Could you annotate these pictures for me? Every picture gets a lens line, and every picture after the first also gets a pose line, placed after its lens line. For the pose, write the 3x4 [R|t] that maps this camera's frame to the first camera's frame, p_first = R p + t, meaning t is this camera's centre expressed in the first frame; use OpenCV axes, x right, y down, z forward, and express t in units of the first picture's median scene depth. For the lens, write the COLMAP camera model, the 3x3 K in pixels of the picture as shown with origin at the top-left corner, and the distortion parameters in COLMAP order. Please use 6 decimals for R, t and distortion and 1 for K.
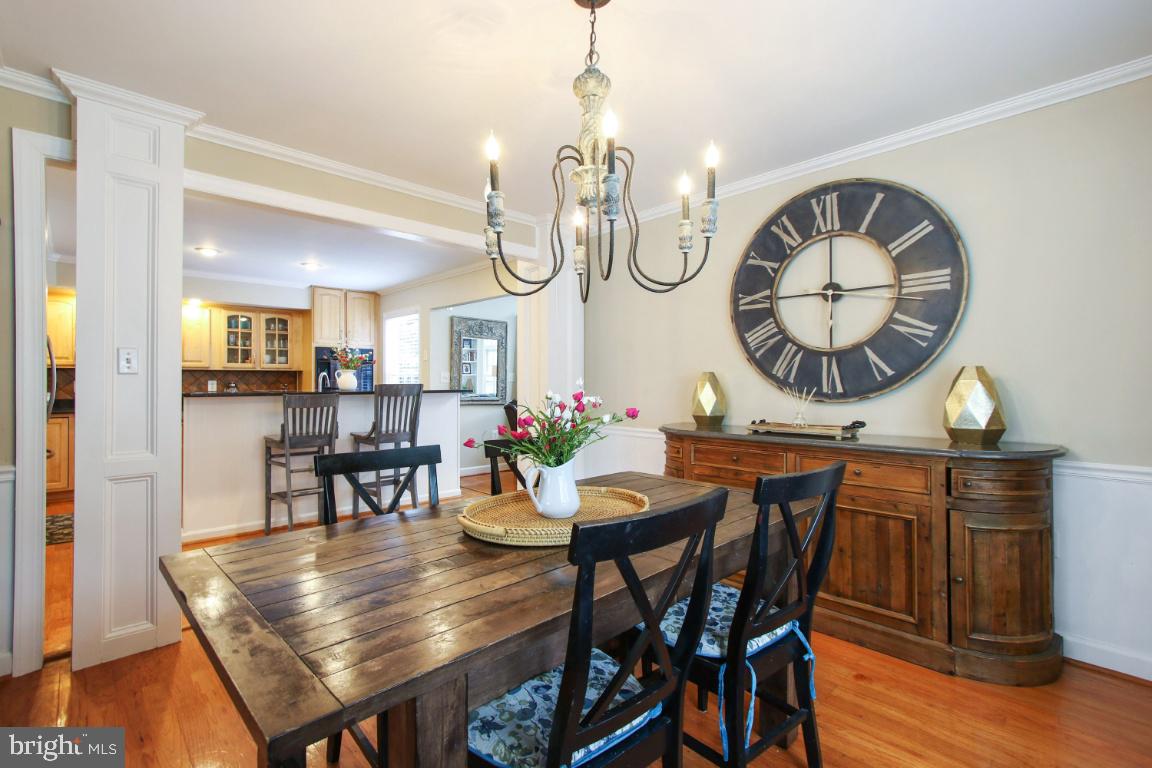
lens RADIAL K [[539.1, 0, 570.7], [0, 539.1, 379.1], [0, 0, 1]] dist [0.000899, 0.000115]
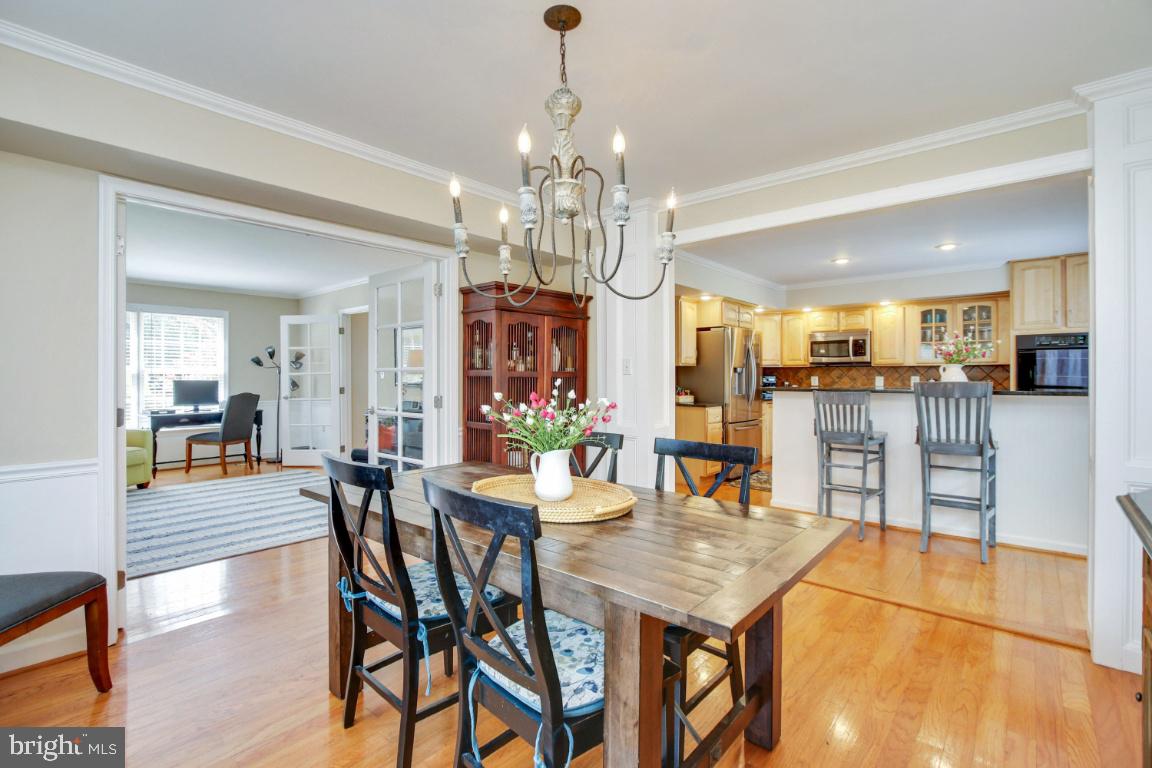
lens RADIAL K [[539.1, 0, 570.5], [0, 539.1, 380.4], [0, 0, 1]] dist [0.000899, 0.000115]
pose [[0.083085, 0.009033, -0.996502, 0.335409], [0.006947, 0.999929, 0.009643, -0.003863], [0.996518, -0.007724, 0.083016, 0.294817]]
